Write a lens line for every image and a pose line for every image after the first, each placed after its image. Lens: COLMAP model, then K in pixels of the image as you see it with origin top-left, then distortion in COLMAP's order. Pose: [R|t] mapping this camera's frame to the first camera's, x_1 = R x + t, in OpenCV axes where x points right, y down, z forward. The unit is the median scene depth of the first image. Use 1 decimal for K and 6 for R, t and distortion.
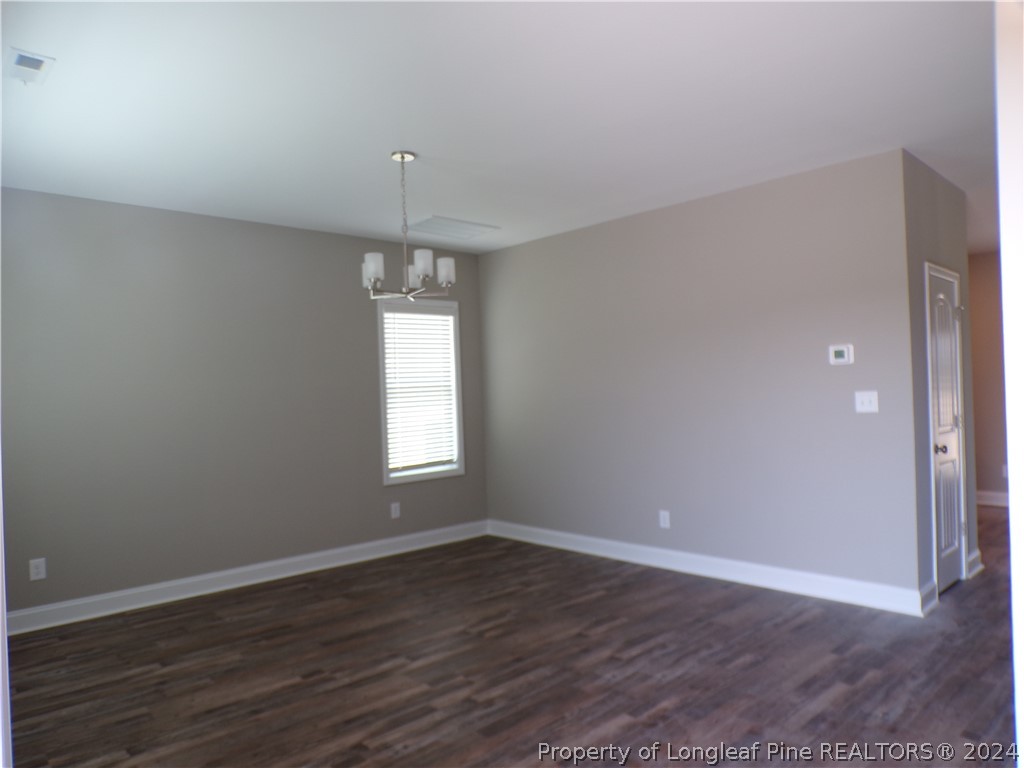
lens RADIAL K [[694.6, 0, 502.5], [0, 694.6, 392.3], [0, 0, 1]] dist [-0.031110, 0.024536]
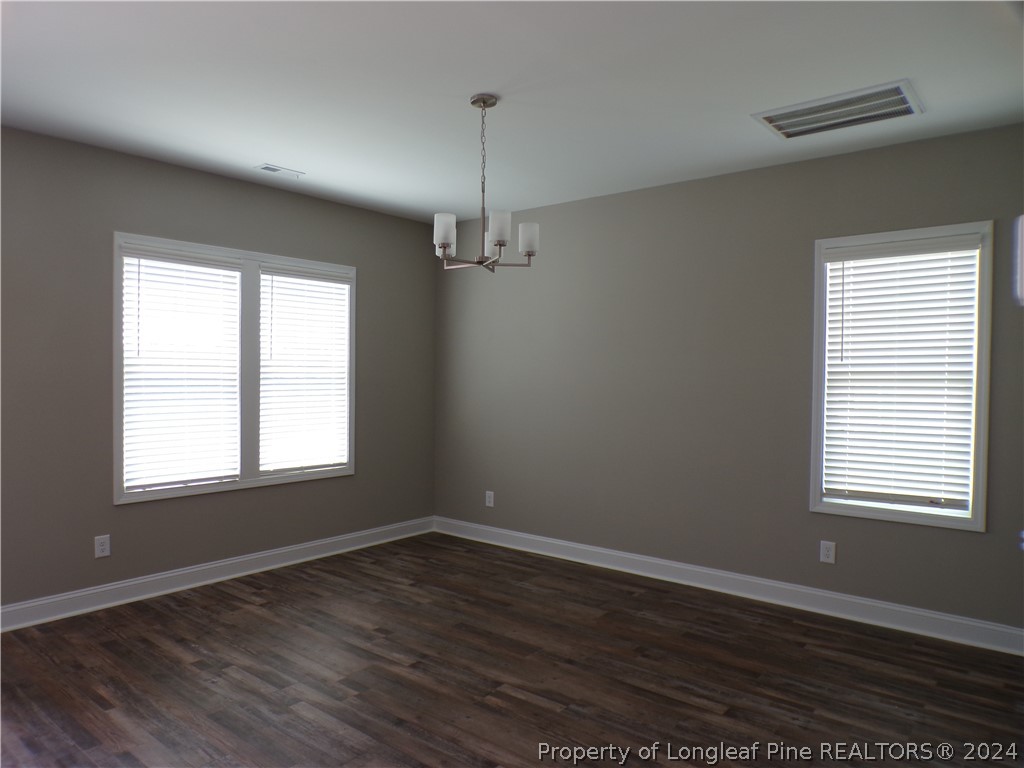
lens RADIAL K [[694.6, 0, 502.5], [0, 694.6, 392.3], [0, 0, 1]] dist [-0.031110, 0.024536]
pose [[0.130491, 0.059152, -0.989683, 0.997095], [-0.008673, 0.998249, 0.058521, -0.051740], [0.991412, 0.000947, 0.130776, 1.251717]]
